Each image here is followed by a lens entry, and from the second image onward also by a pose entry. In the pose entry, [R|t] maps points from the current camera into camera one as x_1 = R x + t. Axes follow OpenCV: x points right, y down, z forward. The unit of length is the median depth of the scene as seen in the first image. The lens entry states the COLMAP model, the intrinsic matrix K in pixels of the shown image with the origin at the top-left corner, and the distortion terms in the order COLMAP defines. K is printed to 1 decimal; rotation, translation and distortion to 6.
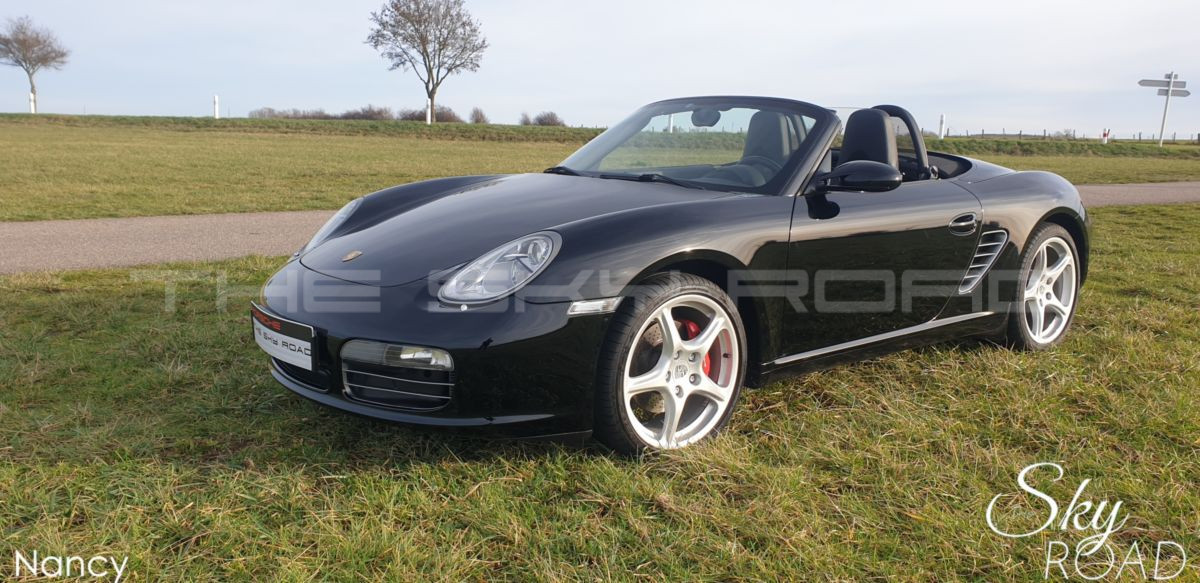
lens RADIAL K [[866.3, 0, 619.6], [0, 866.3, 292.2], [0, 0, 1]] dist [0.061362, -0.076659]
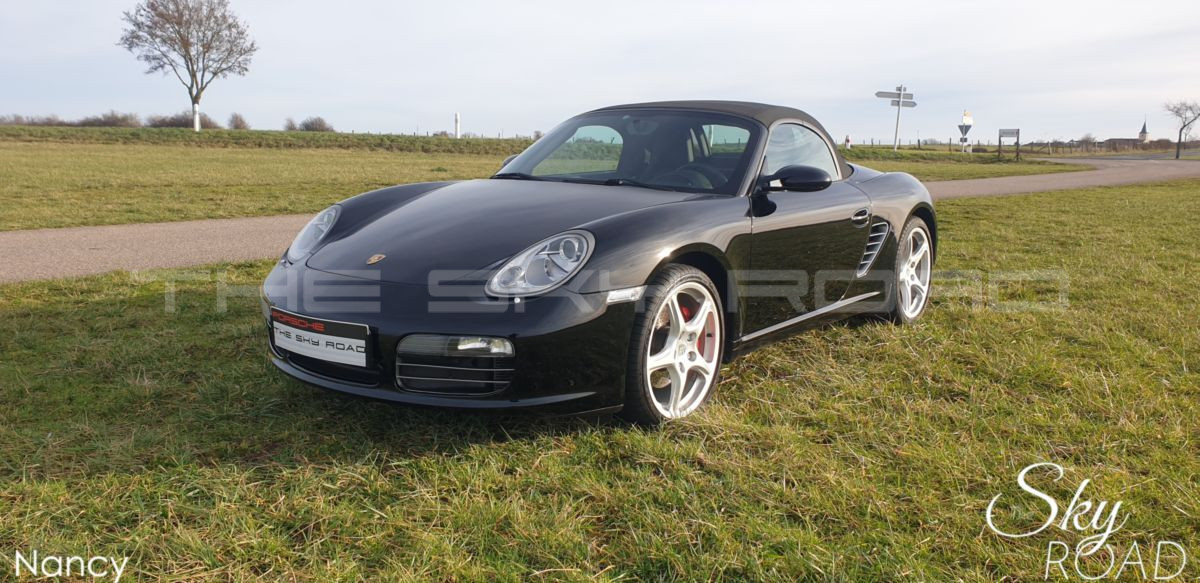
lens RADIAL K [[876.4, 0, 586.6], [0, 876.4, 271.2], [0, 0, 1]] dist [-0.002345, 0.003162]
pose [[0.975289, -0.036258, 0.217935, -0.022100], [0.043000, 0.998730, -0.026271, 0.000925], [-0.216706, 0.034993, 0.975610, -0.007633]]
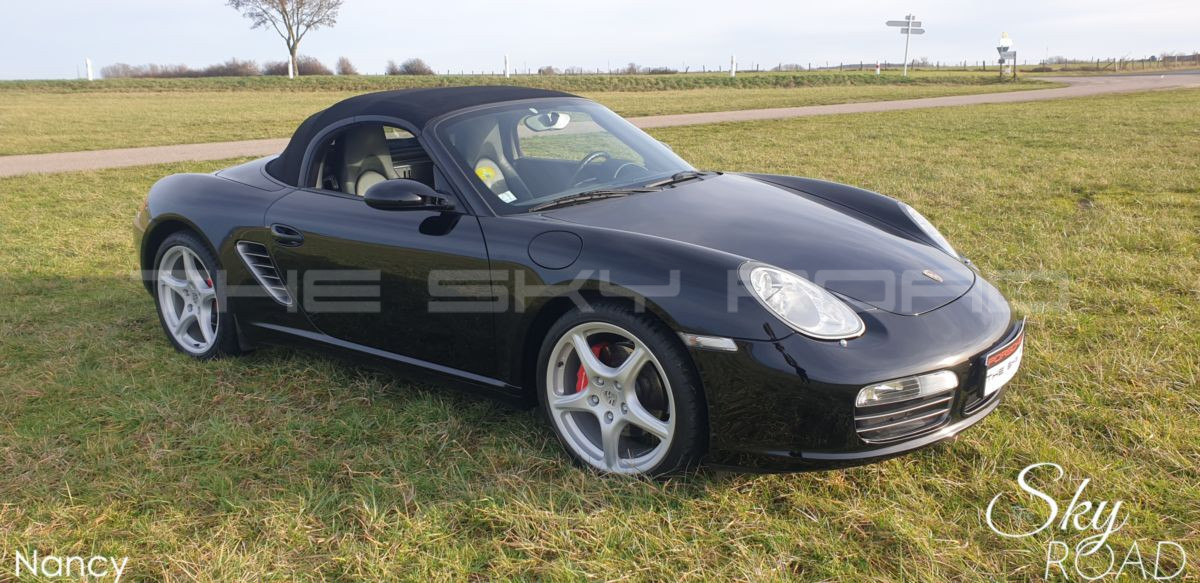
lens RADIAL K [[872.0, 0, 612.8], [0, 872.0, 287.5], [0, 0, 1]] dist [-0.022869, 0.053138]
pose [[0.991450, -0.064632, 0.113352, 0.050244], [0.057656, 0.996297, 0.063775, 0.030448], [-0.117054, -0.056695, 0.991506, -0.188428]]
